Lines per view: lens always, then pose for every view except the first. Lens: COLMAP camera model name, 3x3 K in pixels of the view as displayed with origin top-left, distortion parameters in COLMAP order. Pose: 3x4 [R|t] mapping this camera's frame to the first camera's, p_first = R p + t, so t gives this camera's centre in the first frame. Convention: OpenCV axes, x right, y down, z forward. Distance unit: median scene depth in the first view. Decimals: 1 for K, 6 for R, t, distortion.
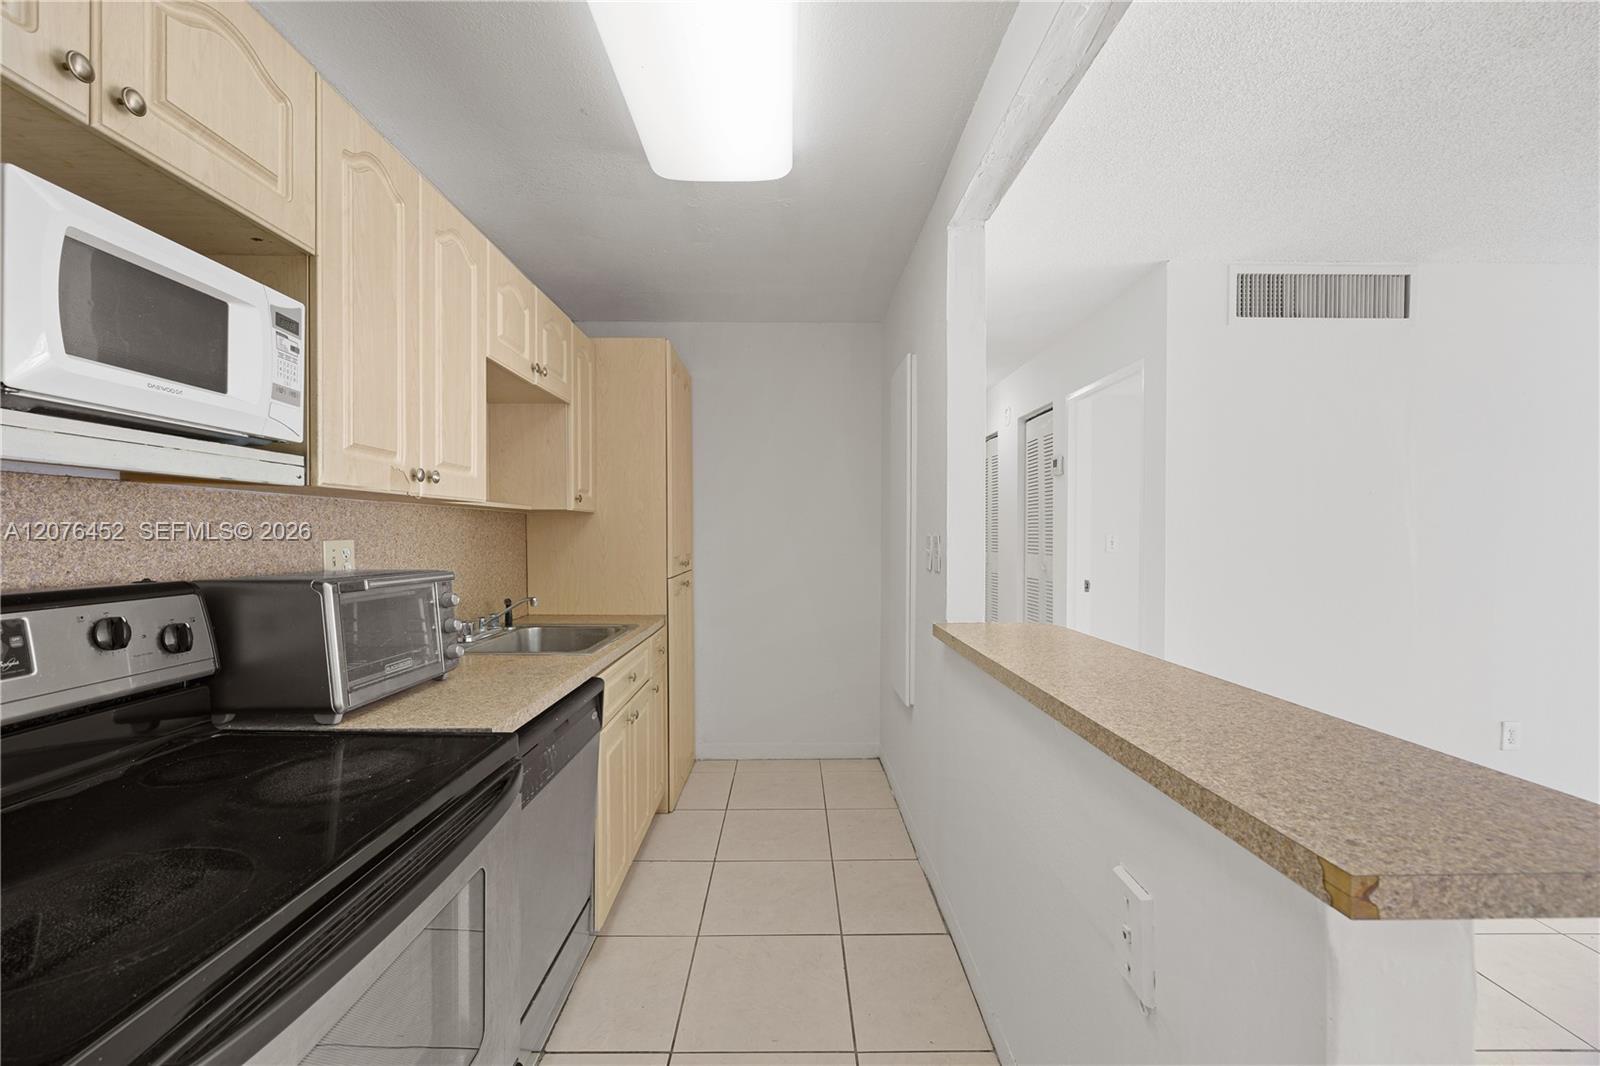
lens RADIAL K [[649.4, 0, 800.5], [0, 649.4, 548.9], [0, 0, 1]] dist [-0.000754, -0.000371]
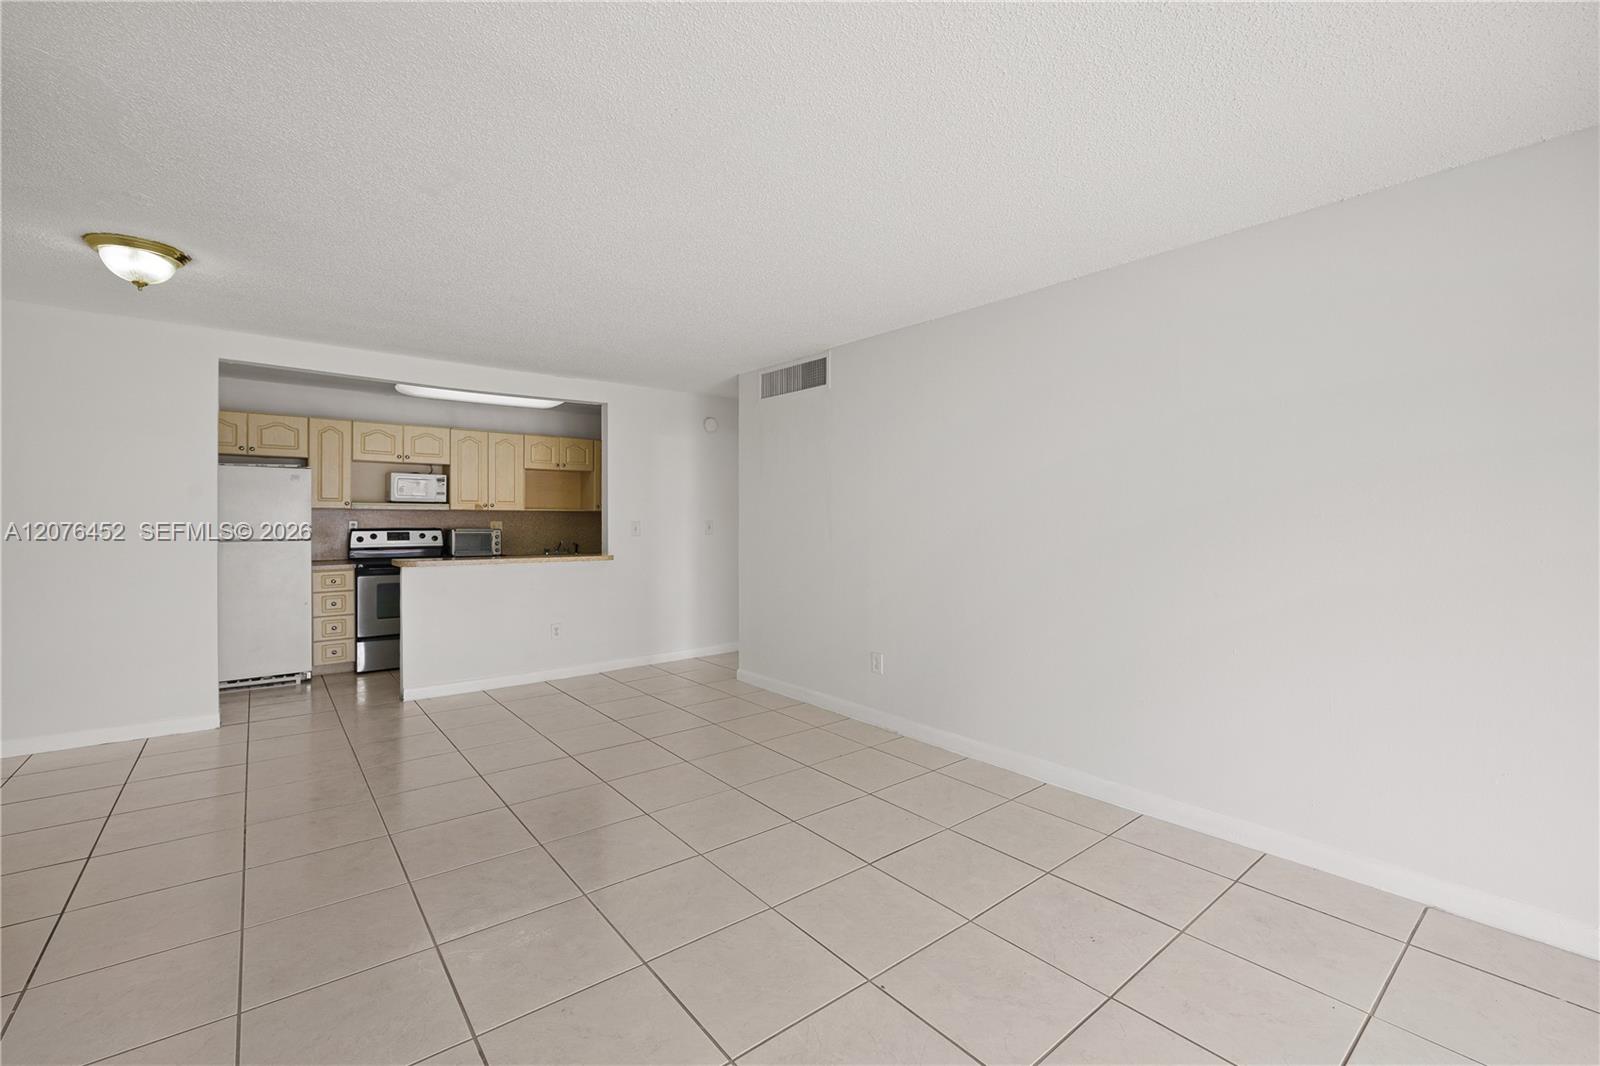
lens RADIAL K [[679.6, 0, 799.5], [0, 679.6, 529.5], [0, 0, 1]] dist [-0.000087, 0.000033]
pose [[0.622616, 0.013473, -0.782412, 4.901665], [-0.021921, 0.999760, -0.000229, -0.002576], [0.782220, 0.017294, 0.622762, -0.159363]]
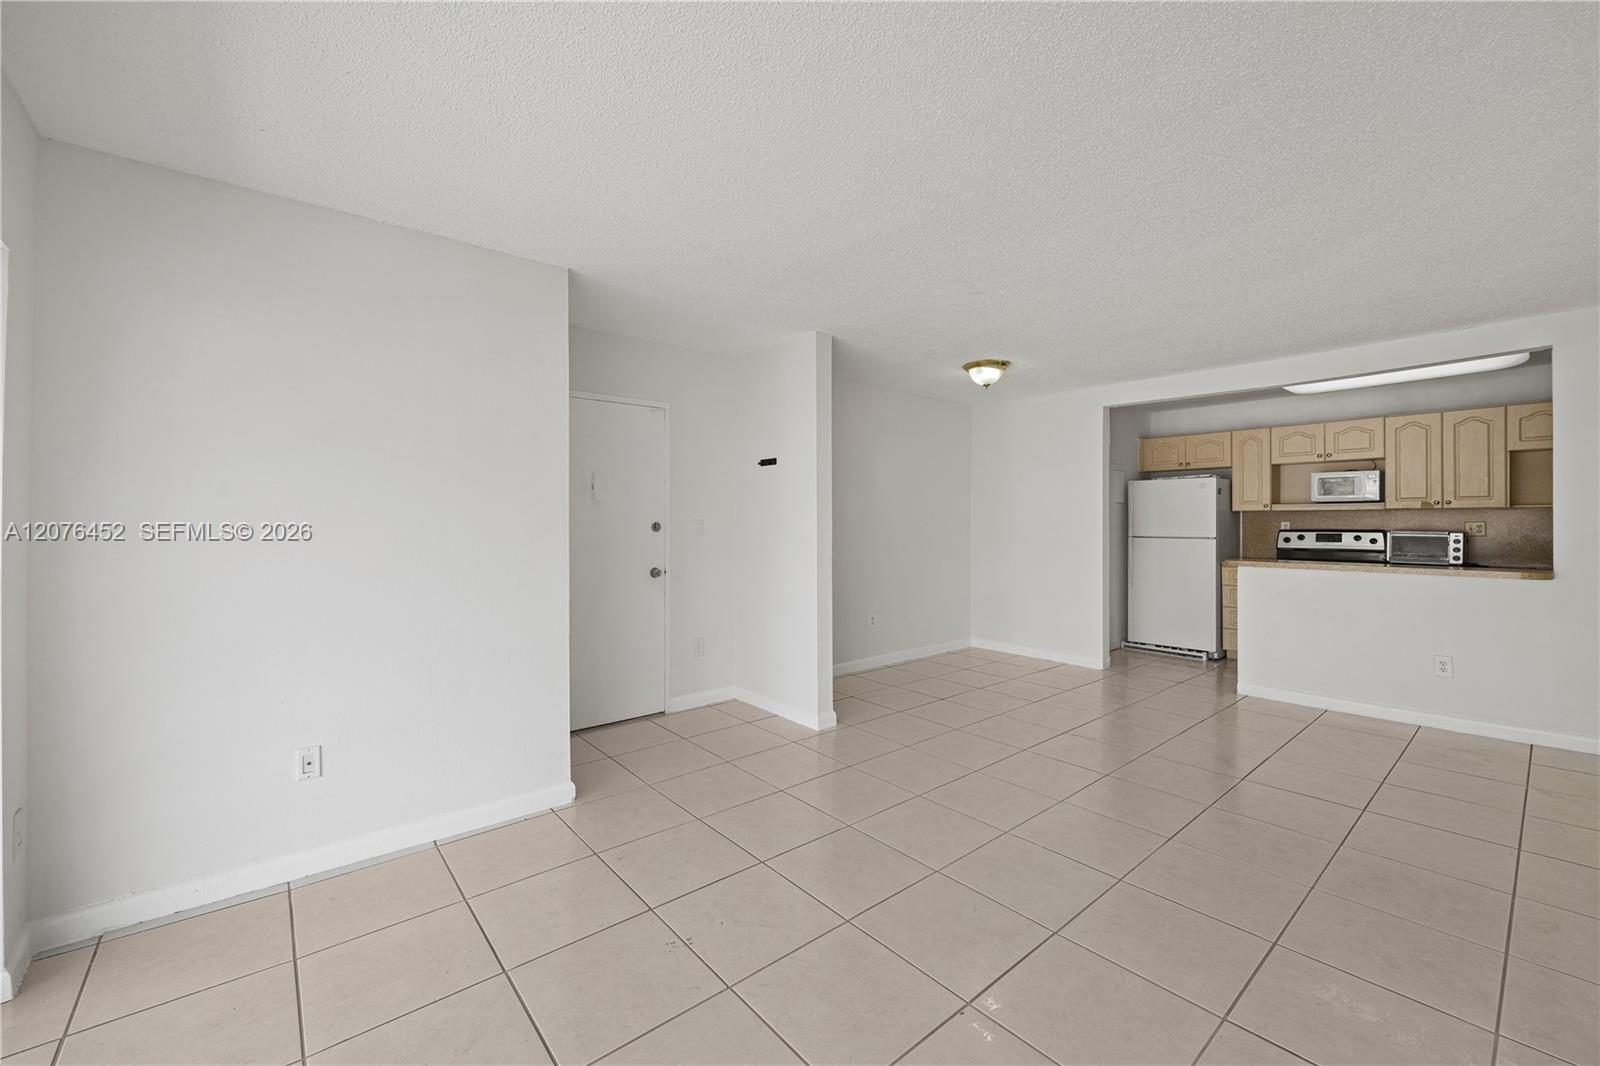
lens RADIAL K [[643.6, 0, 793.7], [0, 643.6, 518.1], [0, 0, 1]] dist [-0.000085, -0.000093]
pose [[-0.776514, -0.000605, -0.630100, 4.977264], [-0.011644, 0.999843, 0.013390, -0.045907], [0.629992, 0.017735, -0.776399, 1.801889]]
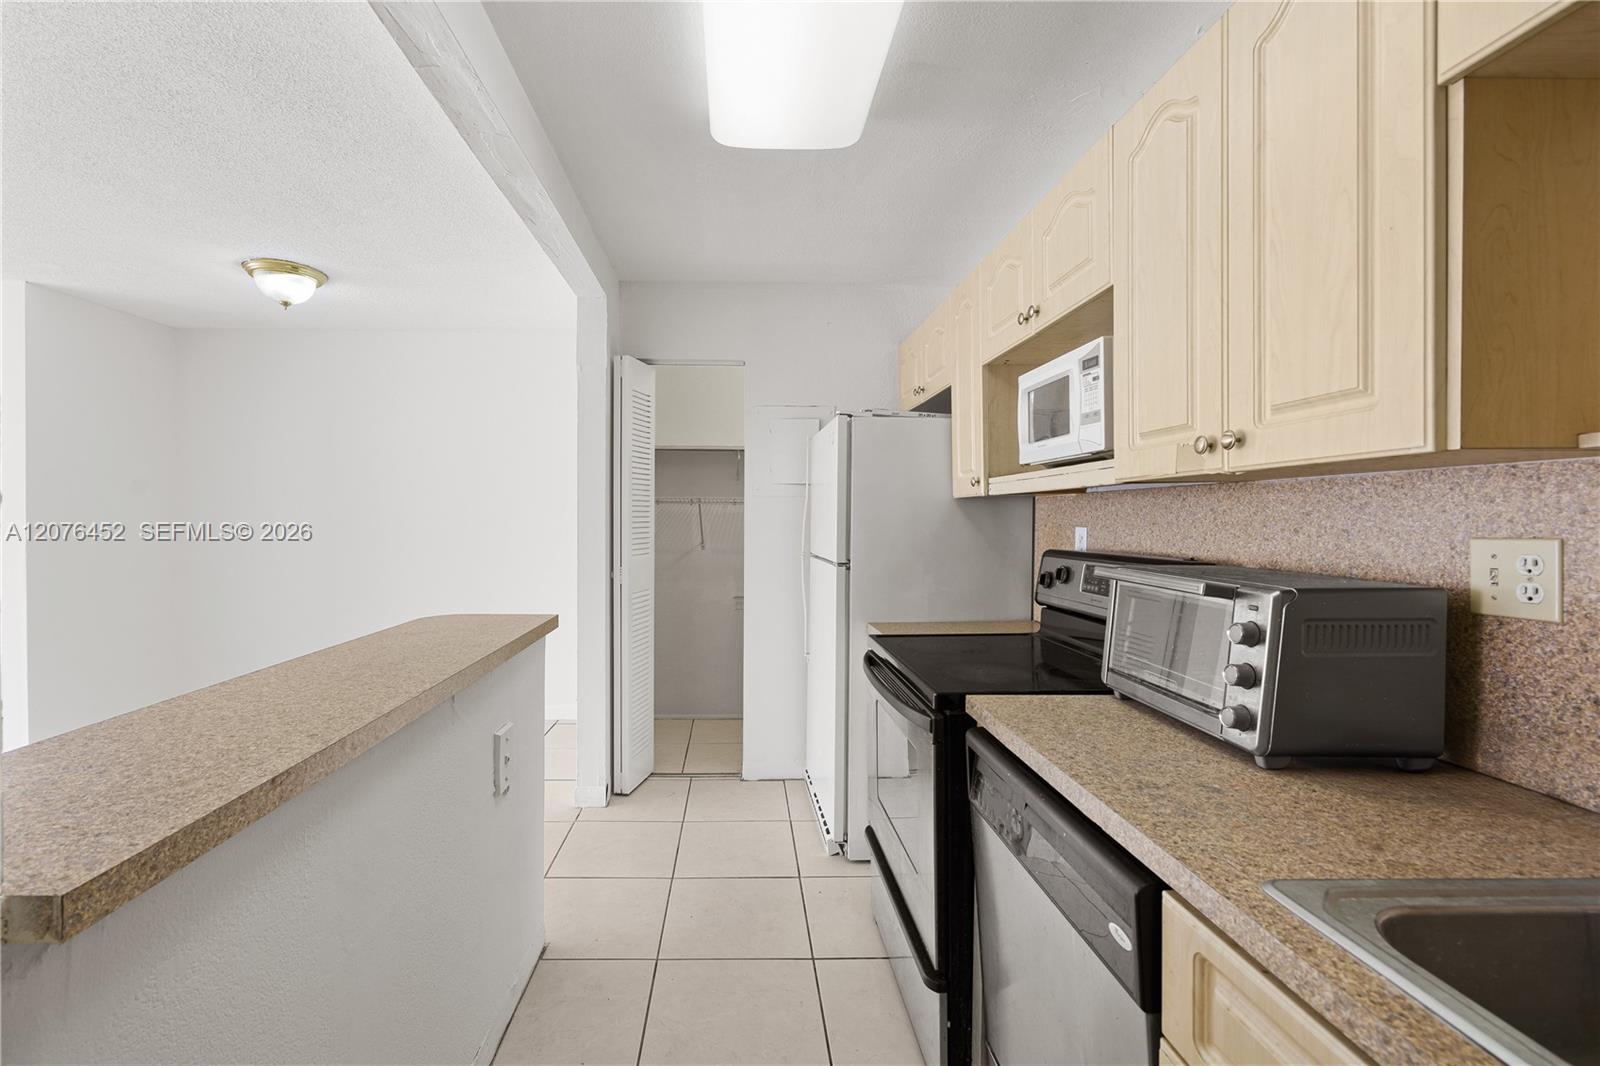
lens RADIAL K [[699.7, 0, 746.2], [0, 699.7, 513.4], [0, 0, 1]] dist [0.001080, 0.000112]
pose [[-0.999987, -0.003642, -0.003491, -0.084092], [-0.003697, 0.999866, 0.015917, -0.057285], [0.003433, 0.015929, -0.999867, 2.158087]]
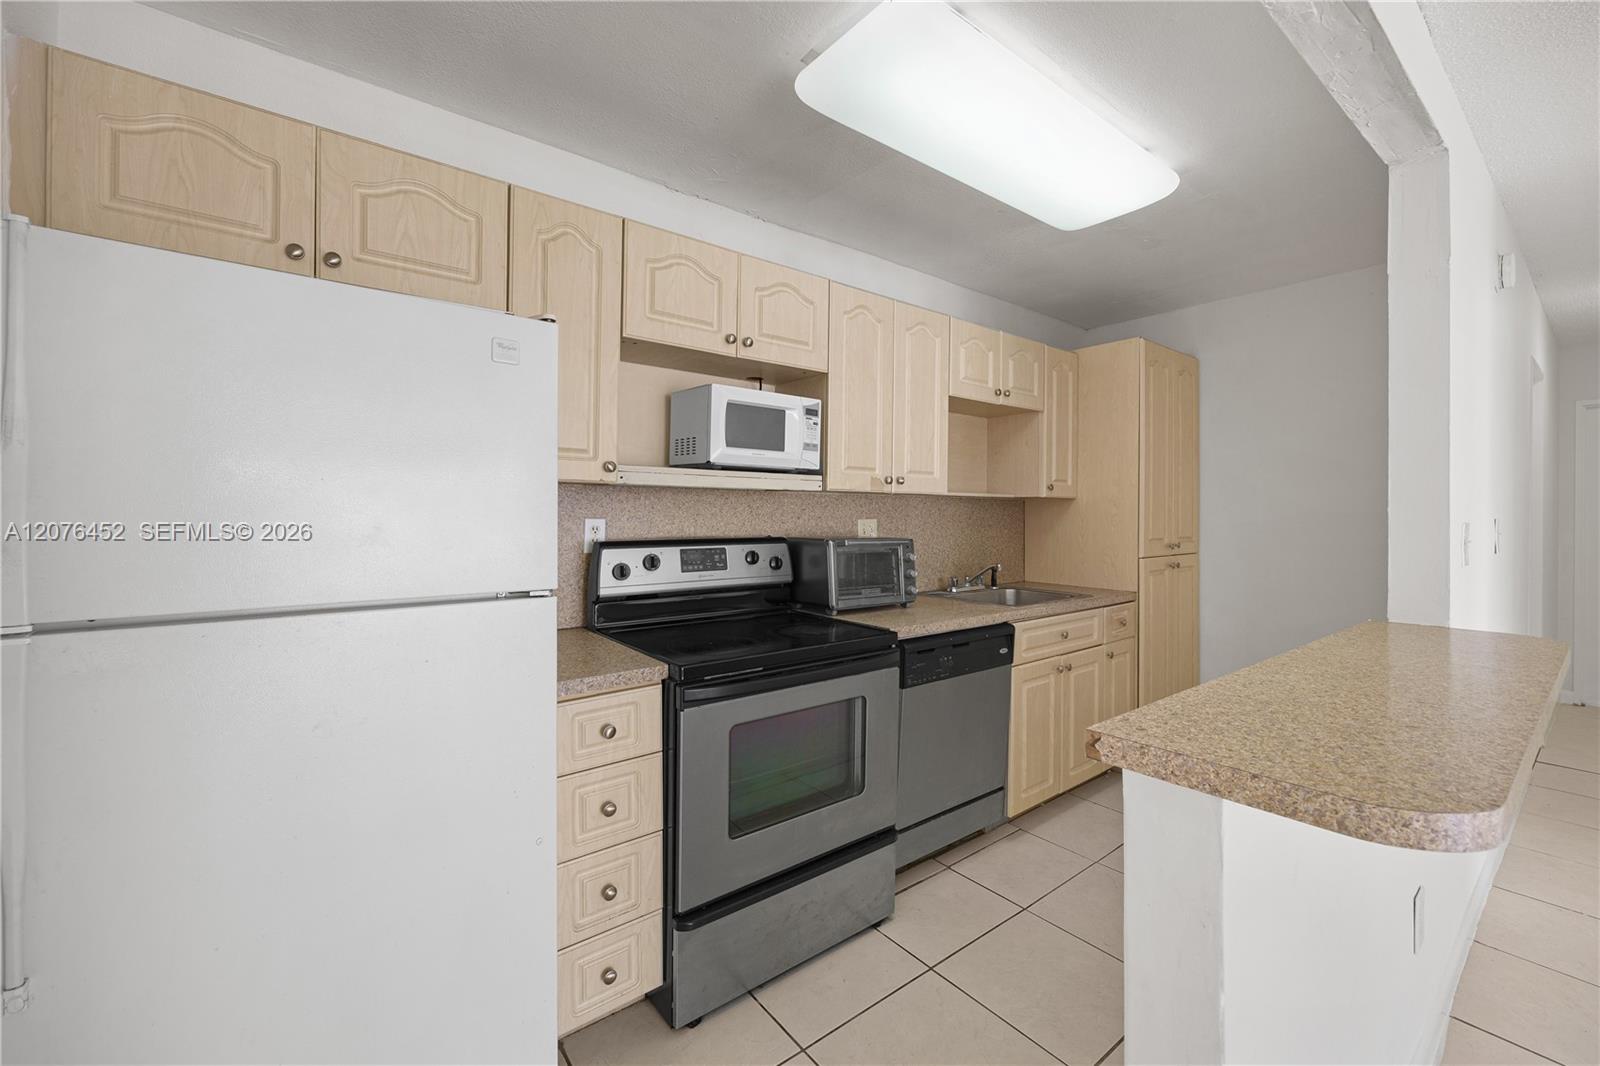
lens RADIAL K [[664.6, 0, 818.4], [0, 664.6, 518.6], [0, 0, 1]] dist [-0.000313, -0.000093]
pose [[0.624824, 0.008038, -0.780724, 0.765846], [-0.024070, 0.999670, -0.008972, 0.005028], [0.780394, 0.024398, 0.624812, -0.251017]]
